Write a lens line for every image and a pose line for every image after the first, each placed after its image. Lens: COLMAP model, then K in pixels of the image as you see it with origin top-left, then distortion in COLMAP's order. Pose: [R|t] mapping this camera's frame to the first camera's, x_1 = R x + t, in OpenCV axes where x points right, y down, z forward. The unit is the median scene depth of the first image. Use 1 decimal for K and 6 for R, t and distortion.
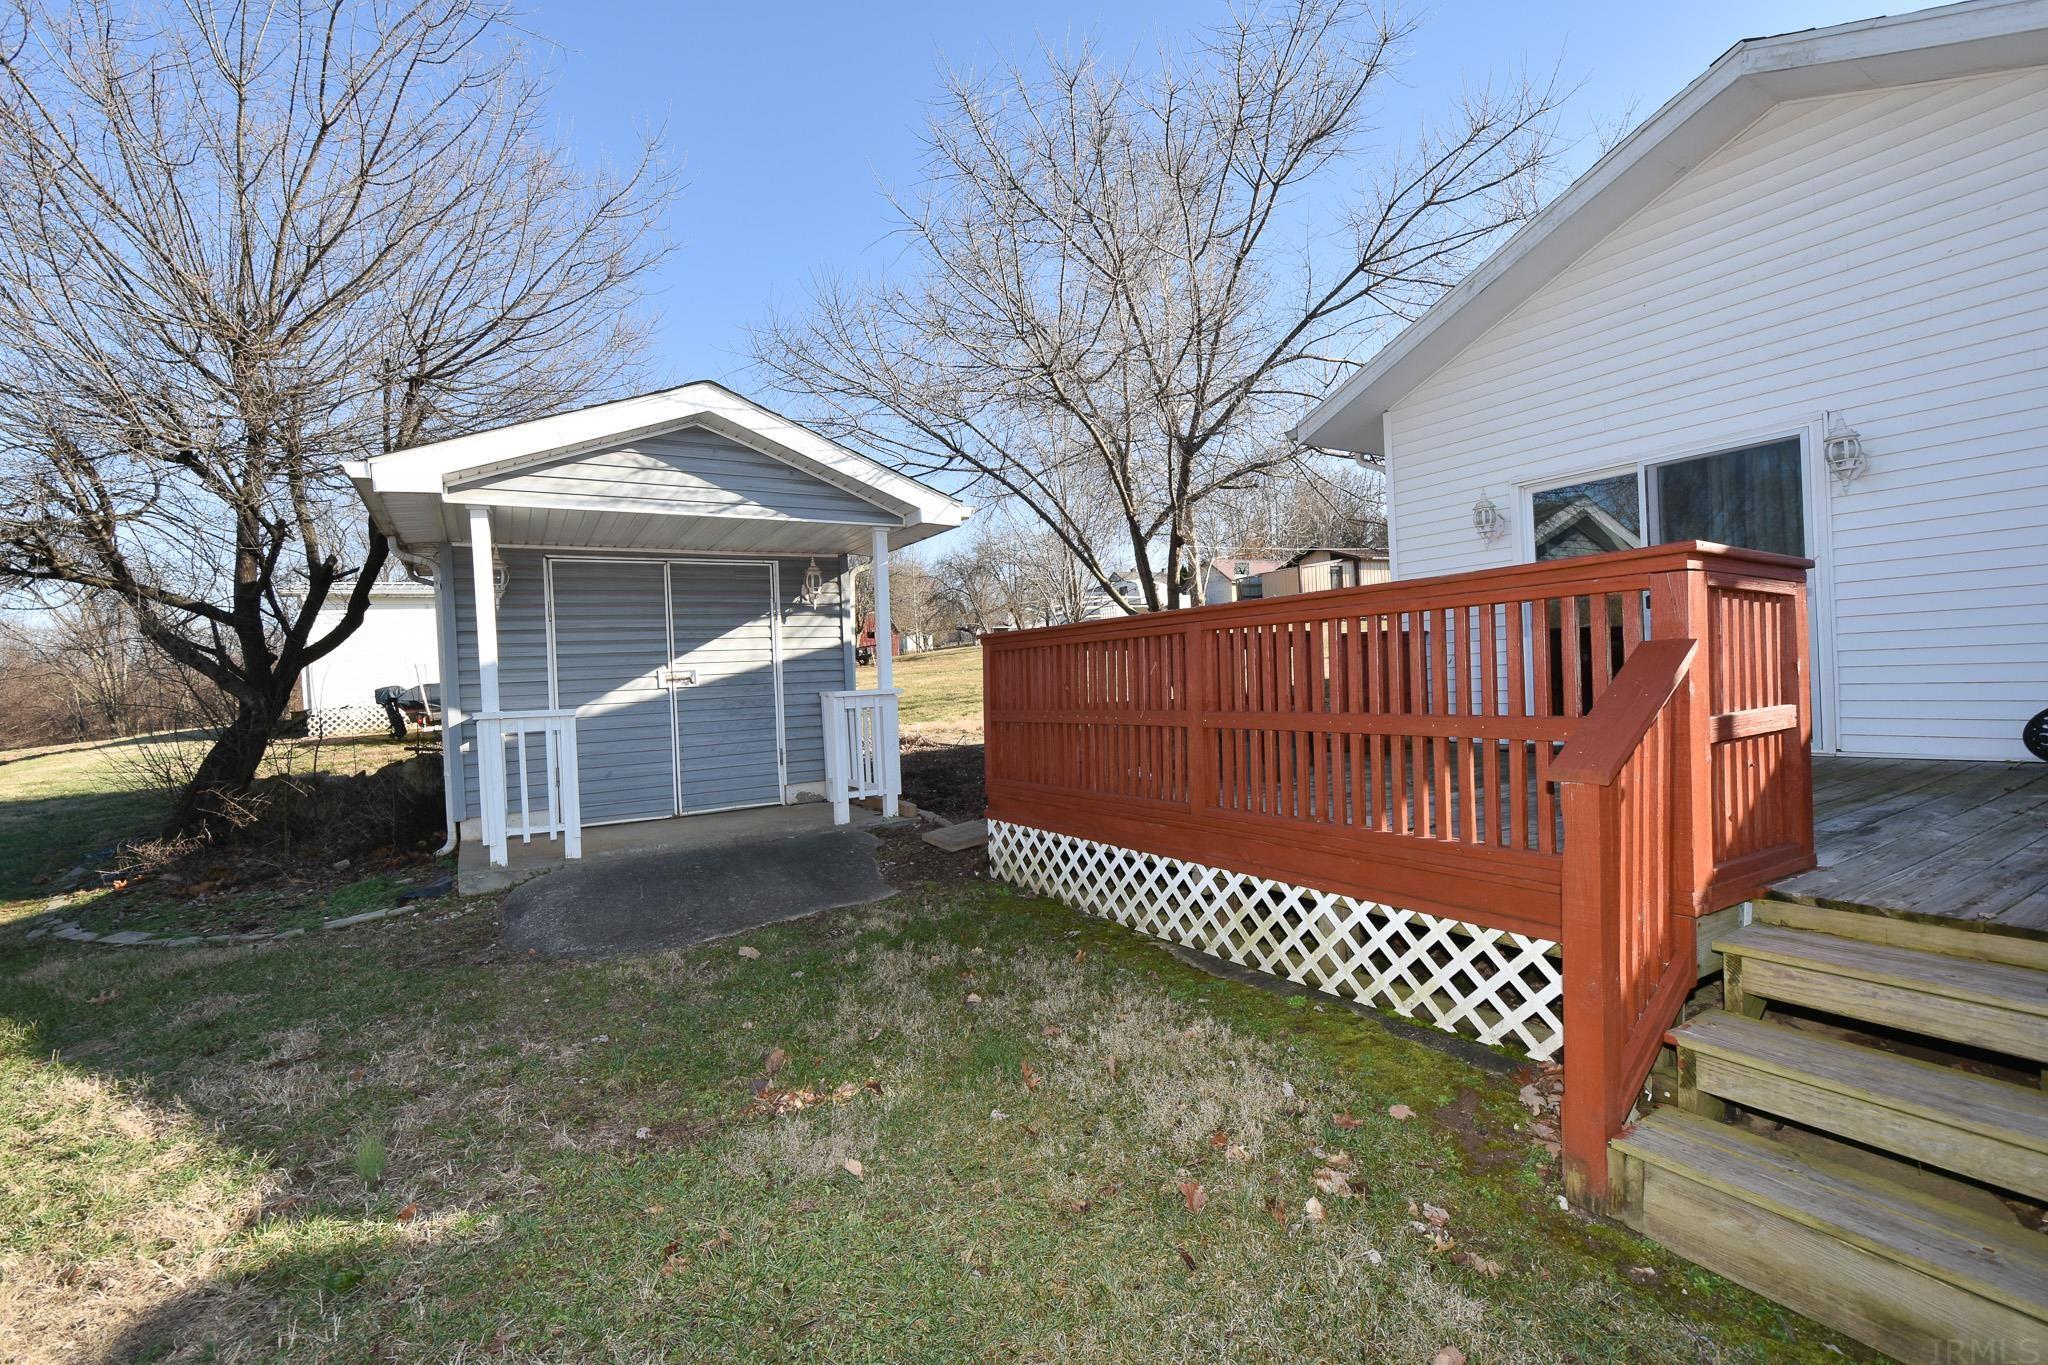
lens RADIAL K [[885.6, 0, 1025.4], [0, 885.6, 679.4], [0, 0, 1]] dist [0.003121, 0.000128]
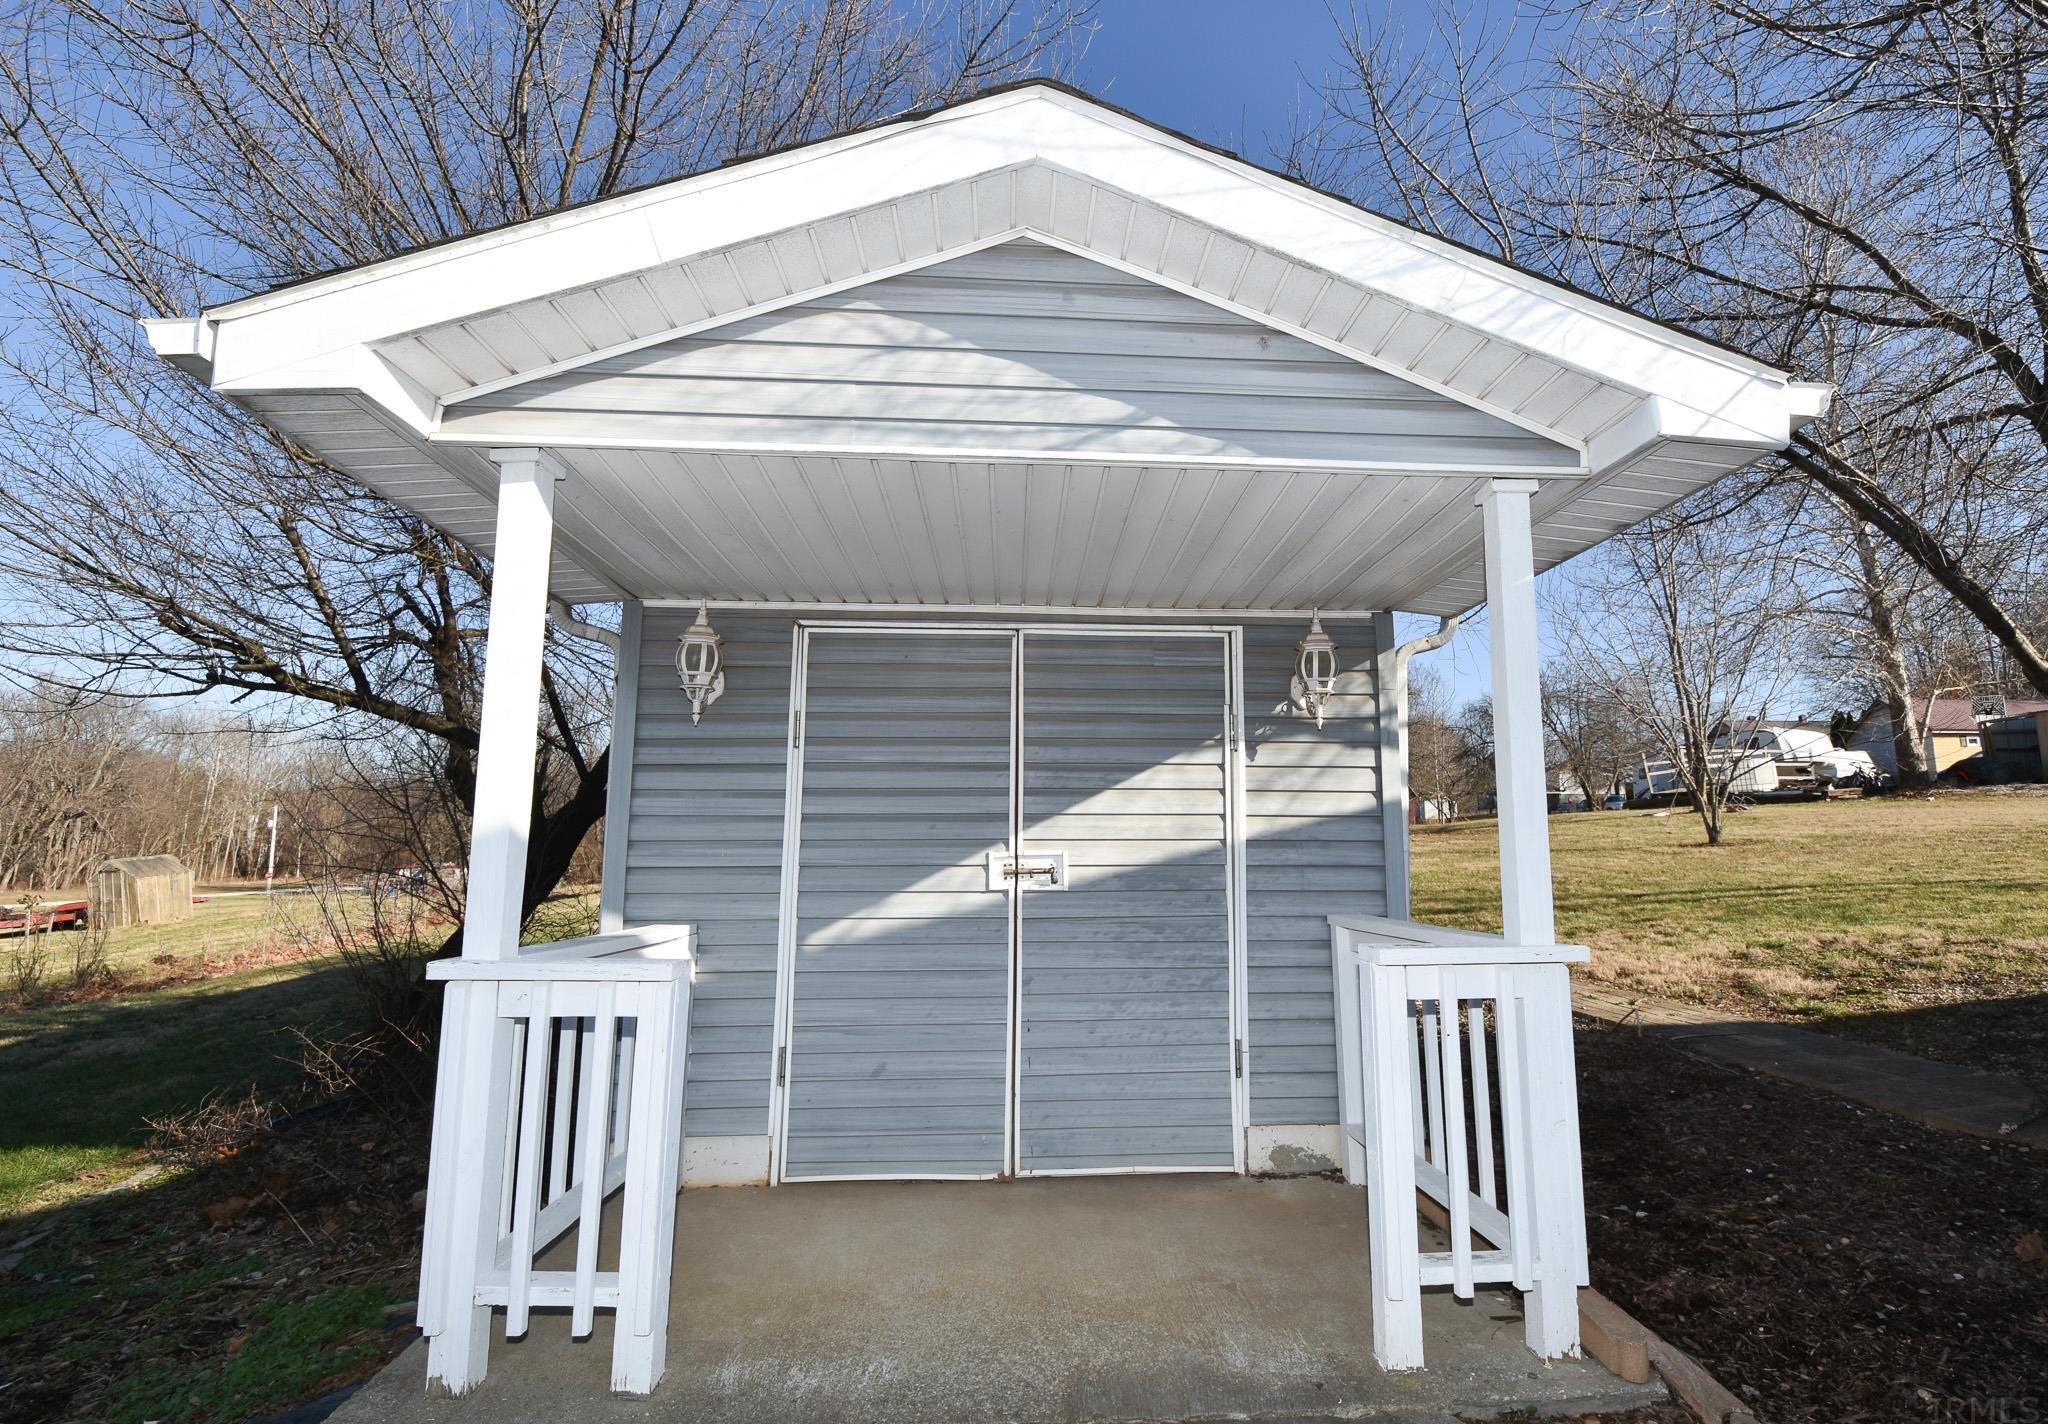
lens RADIAL K [[979.2, 0, 1068.6], [0, 979.2, 733.0], [0, 0, 1]] dist [0.002235, 0.000313]
pose [[0.887477, -0.012775, -0.460675, -0.130931], [-0.041382, 0.993368, -0.107269, -0.019215], [0.458990, 0.114262, 0.881063, 0.541788]]
